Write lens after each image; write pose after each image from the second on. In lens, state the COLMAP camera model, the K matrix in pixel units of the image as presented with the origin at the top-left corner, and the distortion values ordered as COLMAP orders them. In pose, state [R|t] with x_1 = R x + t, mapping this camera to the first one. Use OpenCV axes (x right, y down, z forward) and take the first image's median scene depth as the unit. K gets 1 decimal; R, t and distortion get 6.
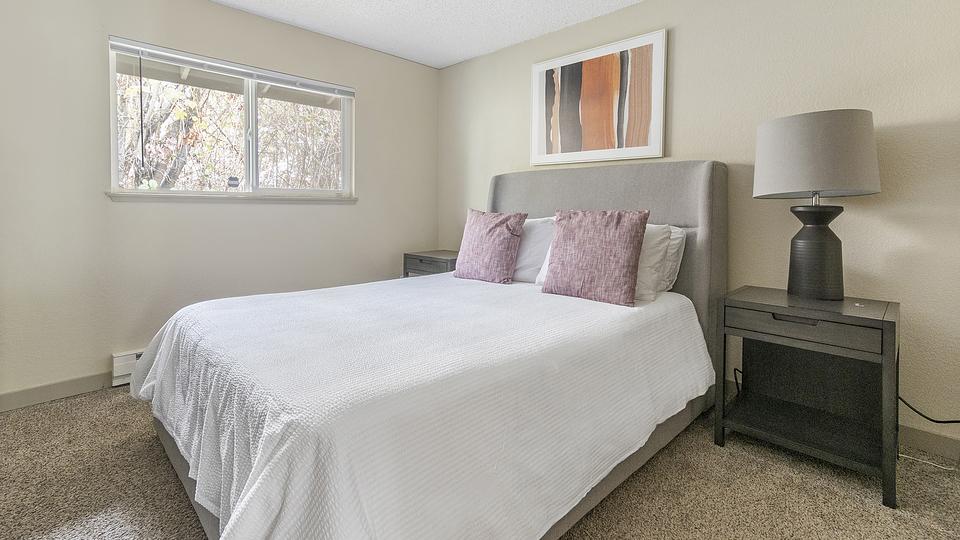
lens RADIAL K [[446.4, 0, 480.0], [0, 446.4, 270.0], [0, 0, 1]] dist [0.025315, 0.000105]
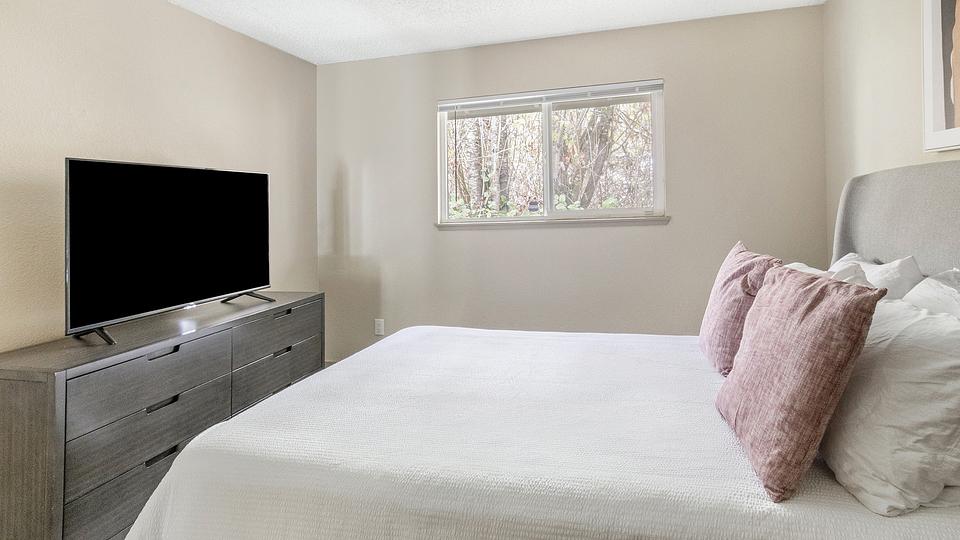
lens RADIAL K [[532.9, 0, 480.0], [0, 532.9, 270.0], [0, 0, 1]] dist [0.000156, 0.000296]
pose [[0.489047, 0.082671, -0.868331, 0.445449], [-0.082144, 0.995439, 0.048509, -0.104467], [0.868381, 0.047605, 0.493607, 0.321065]]
